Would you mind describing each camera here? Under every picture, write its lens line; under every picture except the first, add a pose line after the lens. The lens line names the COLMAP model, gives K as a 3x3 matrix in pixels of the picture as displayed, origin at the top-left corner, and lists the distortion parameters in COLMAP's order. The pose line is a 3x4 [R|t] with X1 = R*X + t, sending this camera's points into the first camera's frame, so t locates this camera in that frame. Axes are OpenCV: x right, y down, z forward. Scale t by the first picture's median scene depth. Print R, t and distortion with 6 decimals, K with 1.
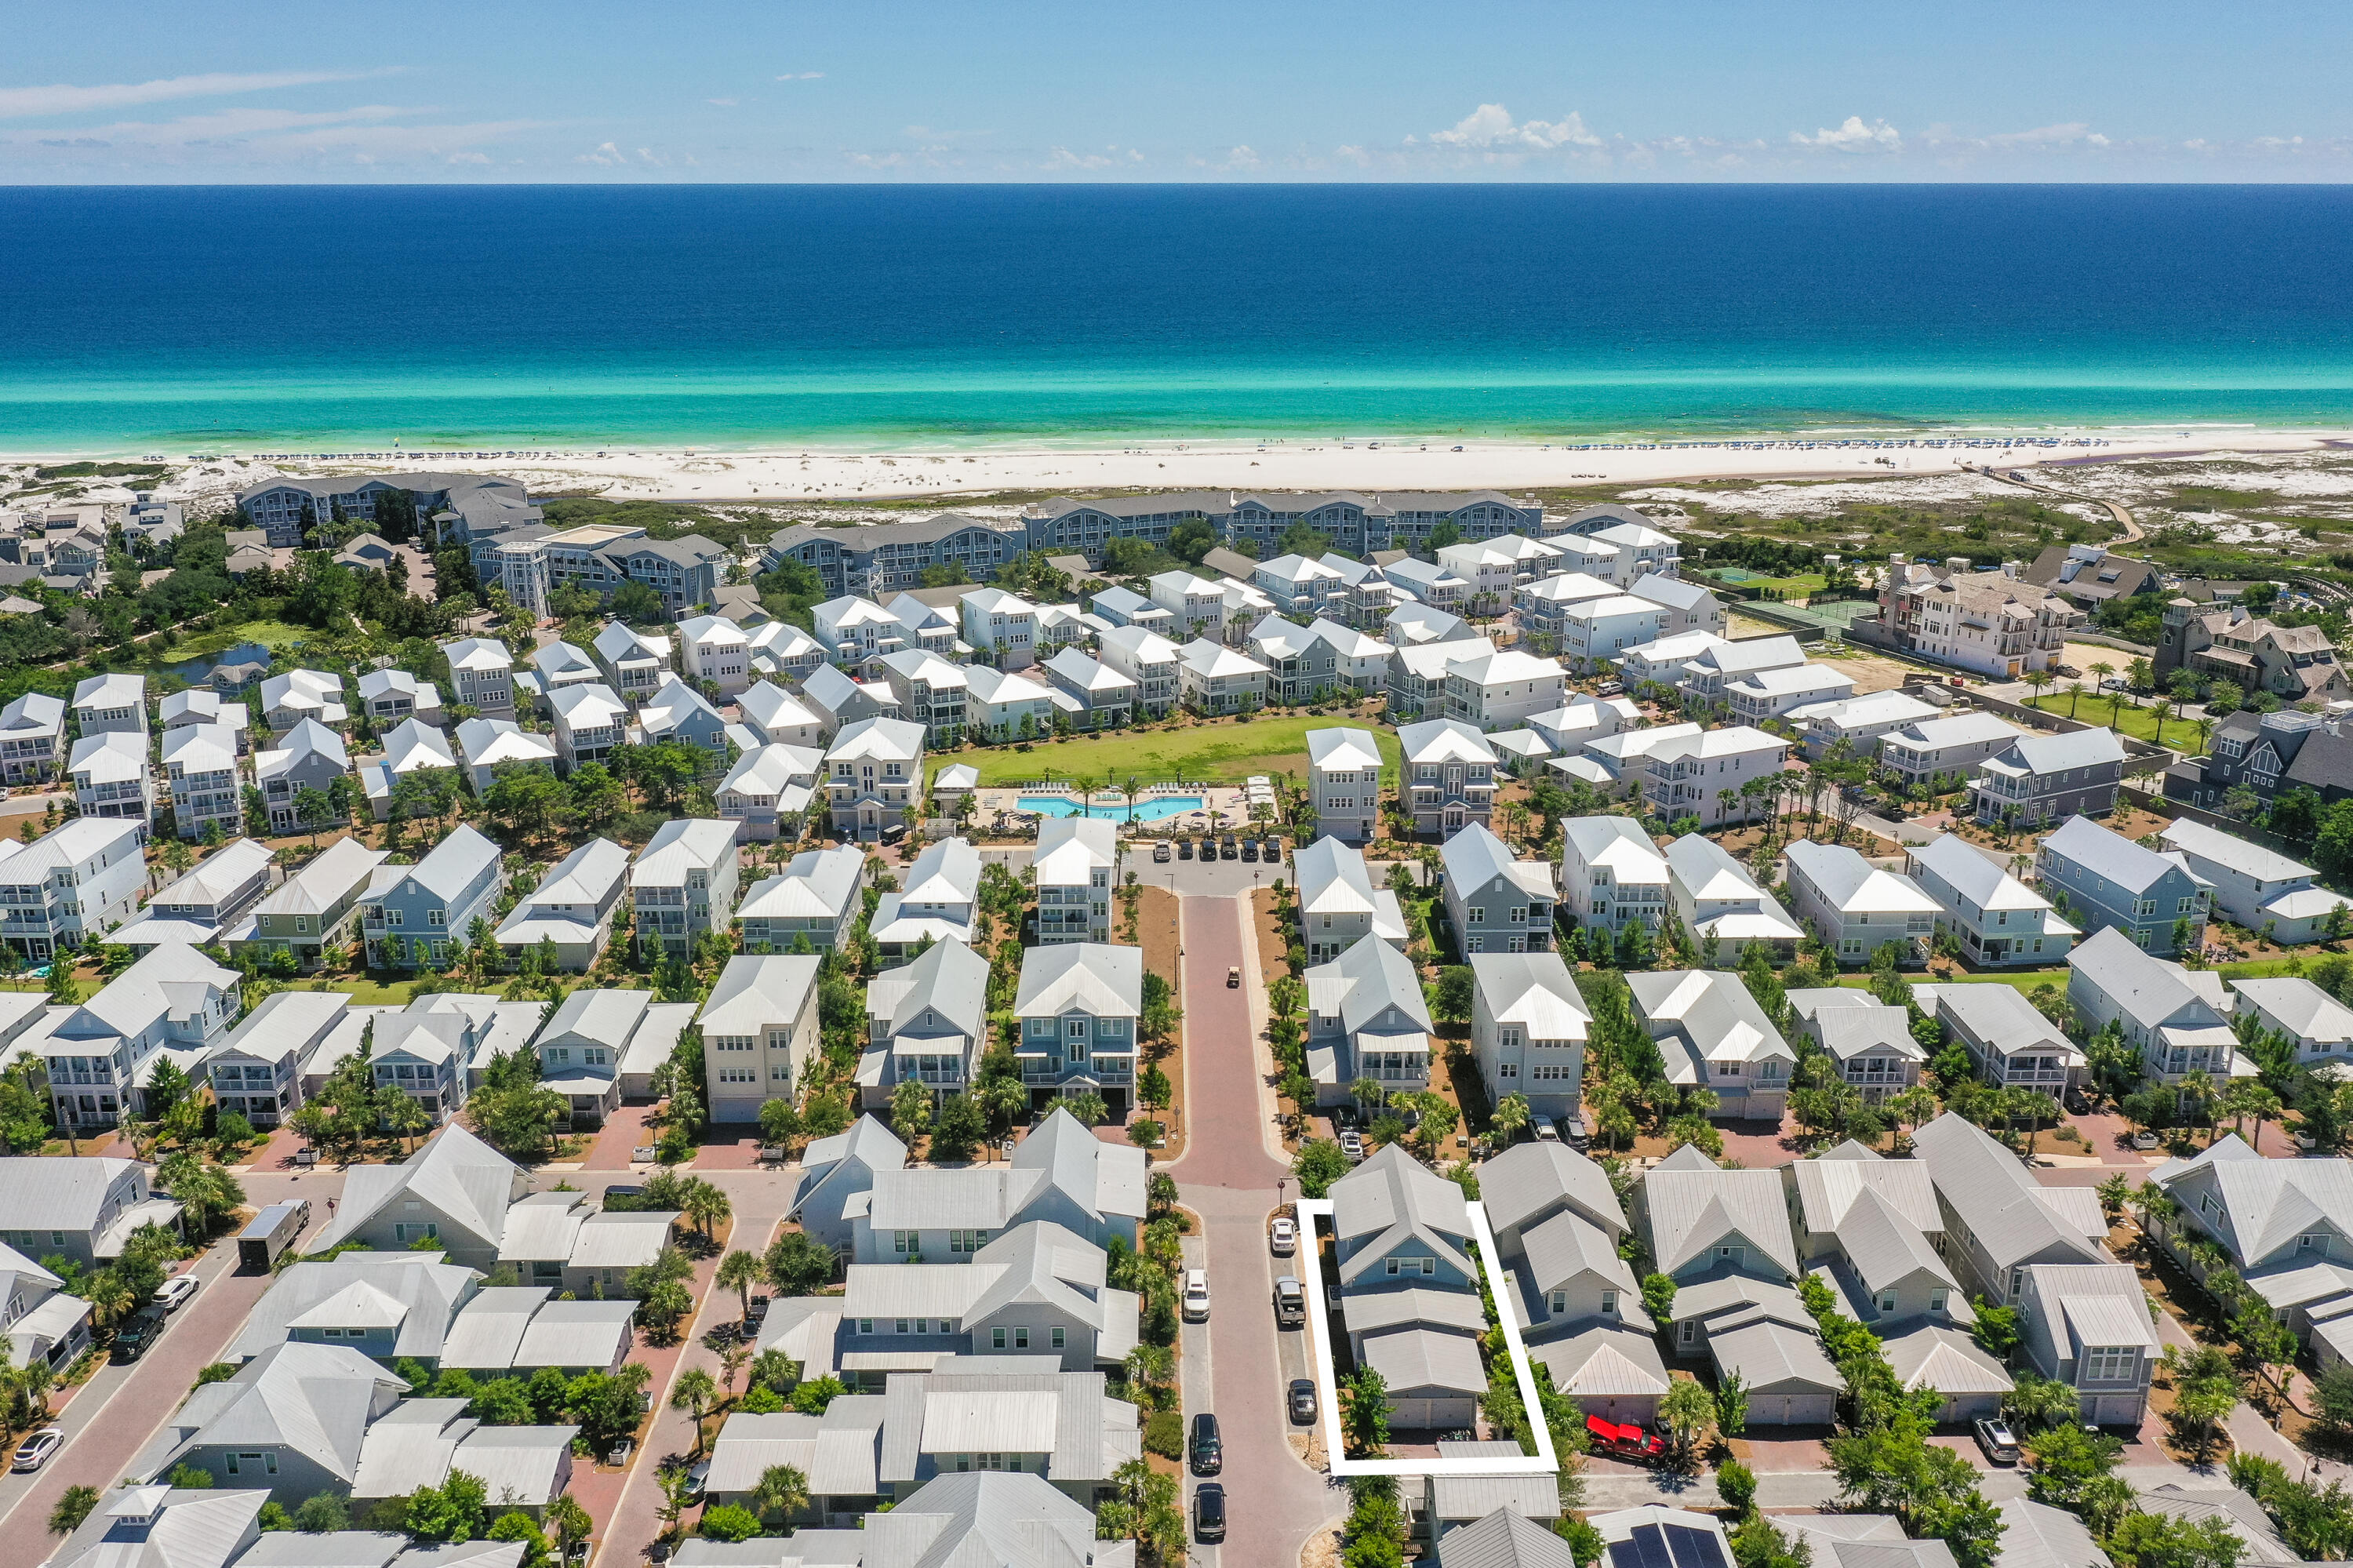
lens RADIAL K [[1922.6, 0, 1176.9], [0, 1922.6, 784.4], [0, 0, 1]] dist [0.005776, -0.013578]
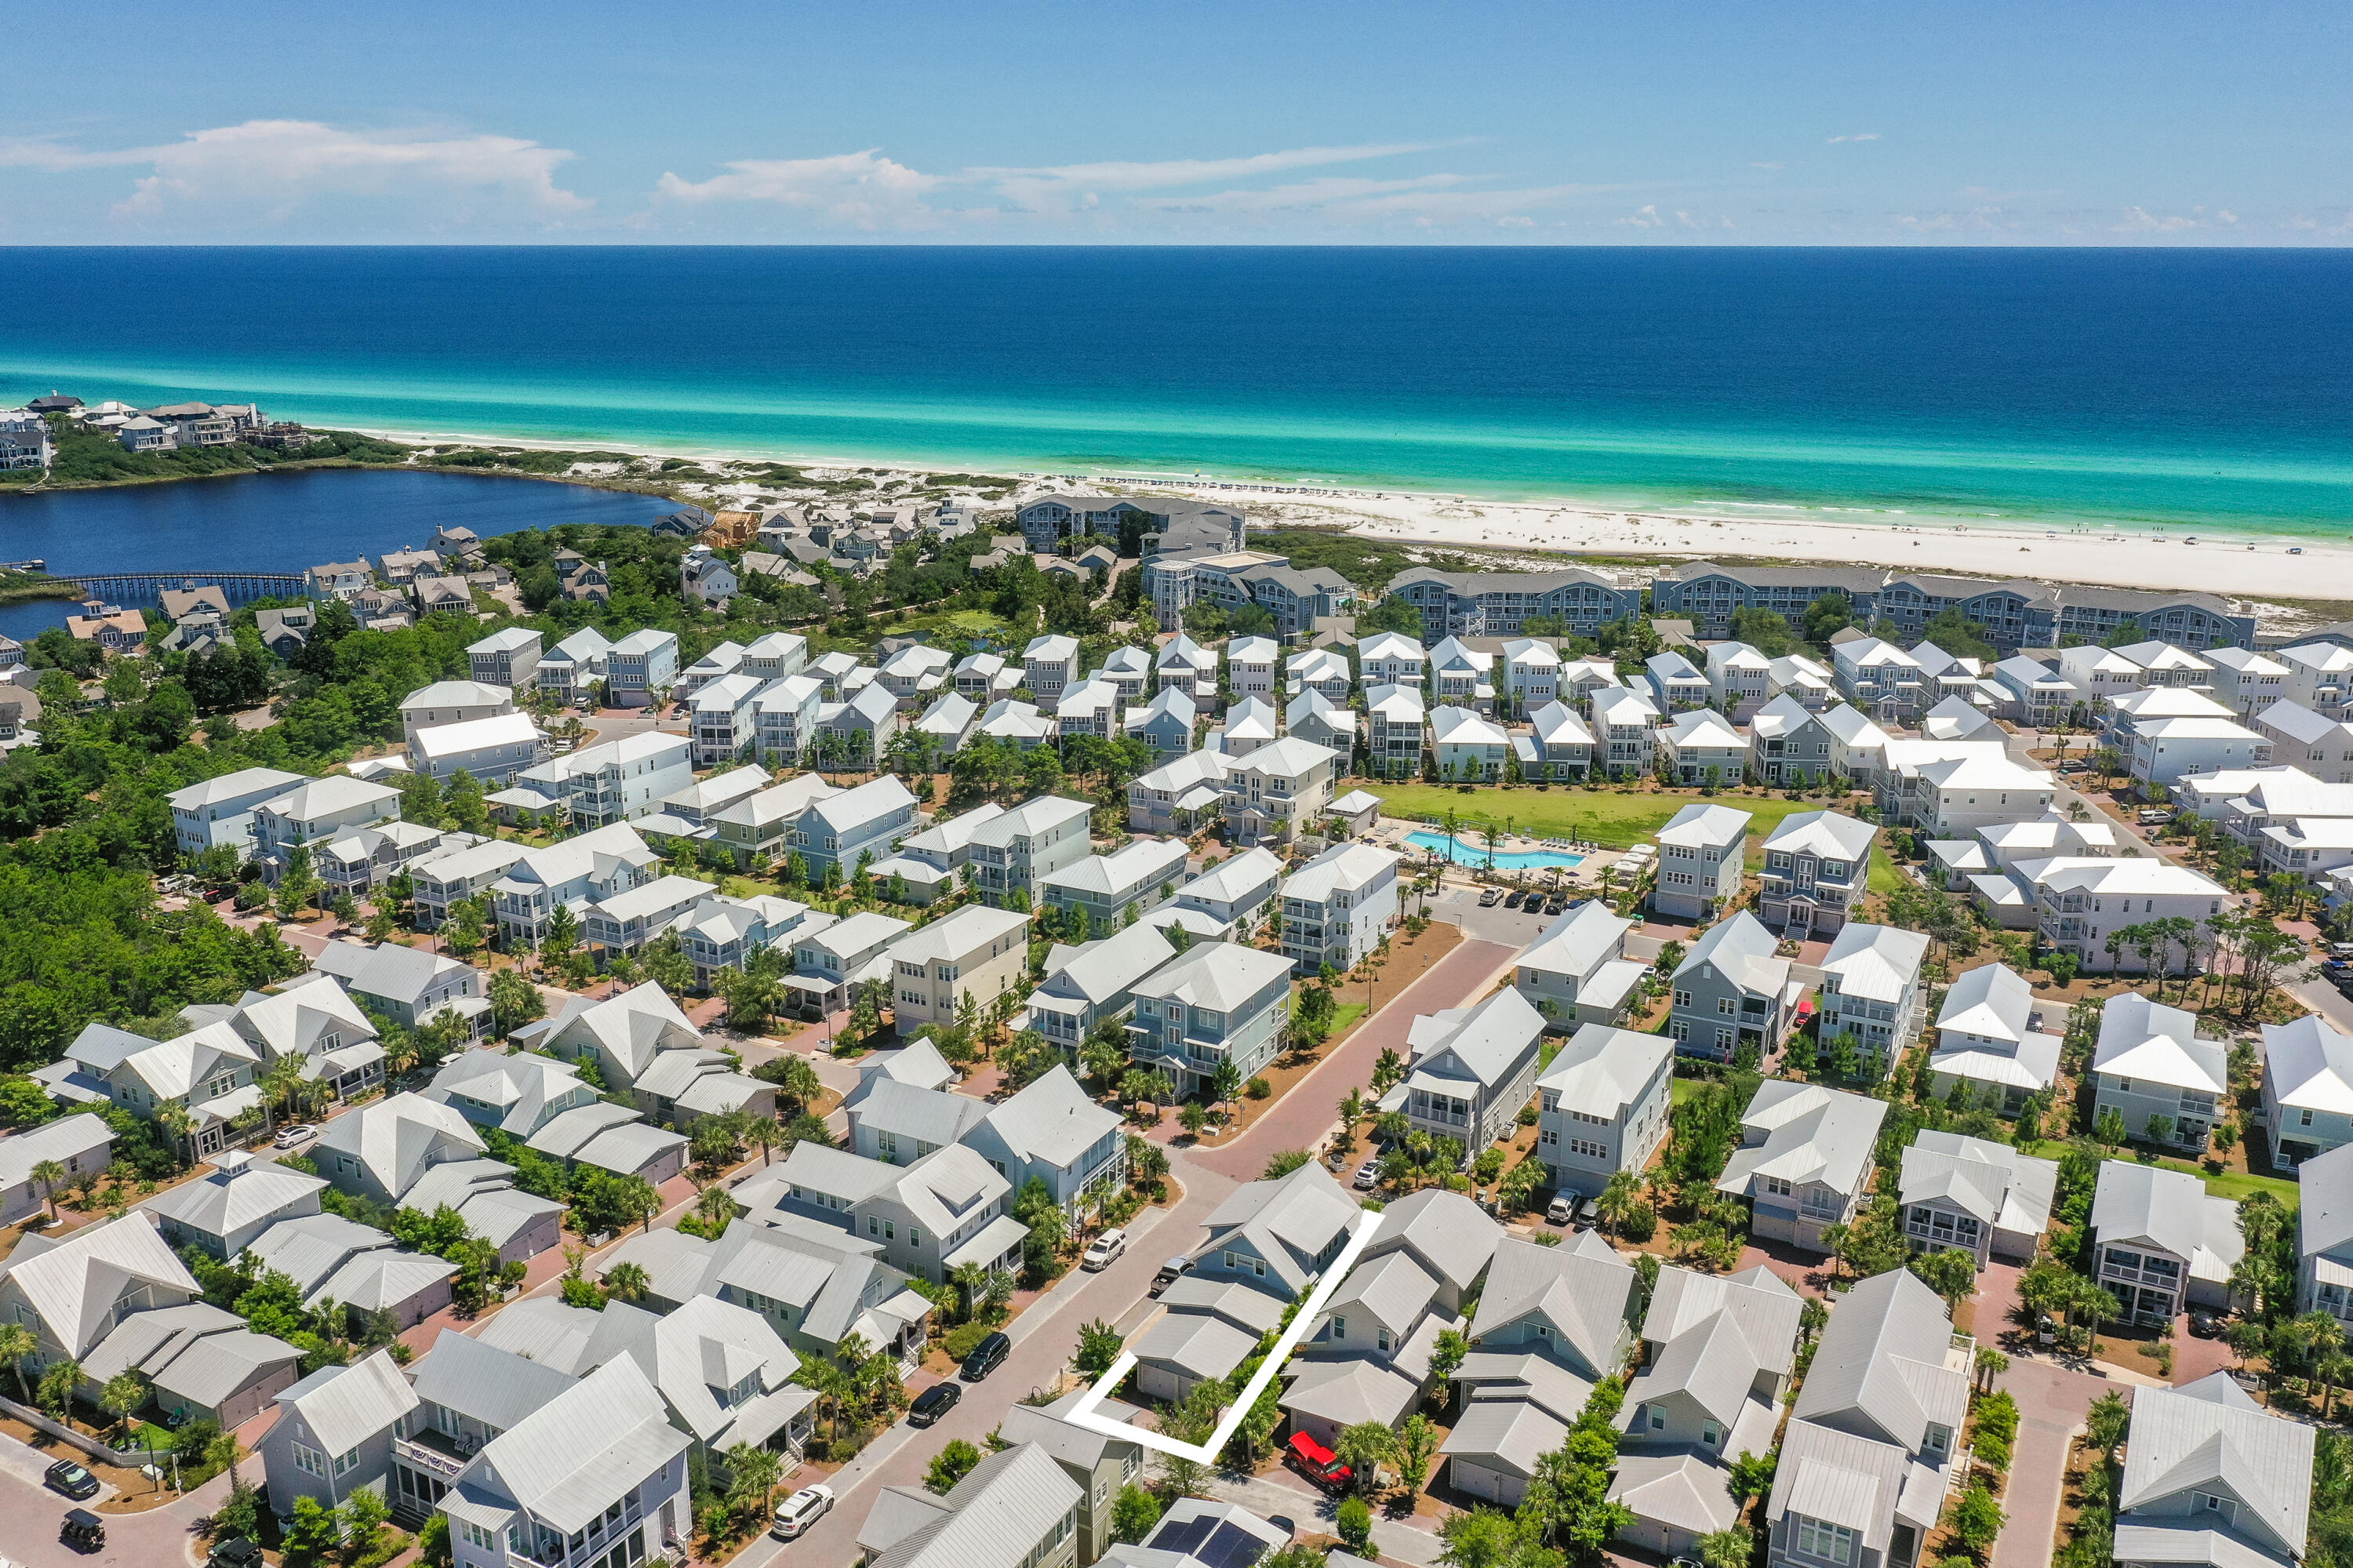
lens RADIAL K [[1922.6, 0, 1178.6], [0, 1922.6, 783.8], [0, 0, 1]] dist [0.005776, -0.013578]
pose [[0.876304, 0.132801, -0.463093, 0.272318], [-0.146653, 0.989169, 0.006156, -0.005767], [0.458895, 0.062519, 0.886288, 0.015094]]
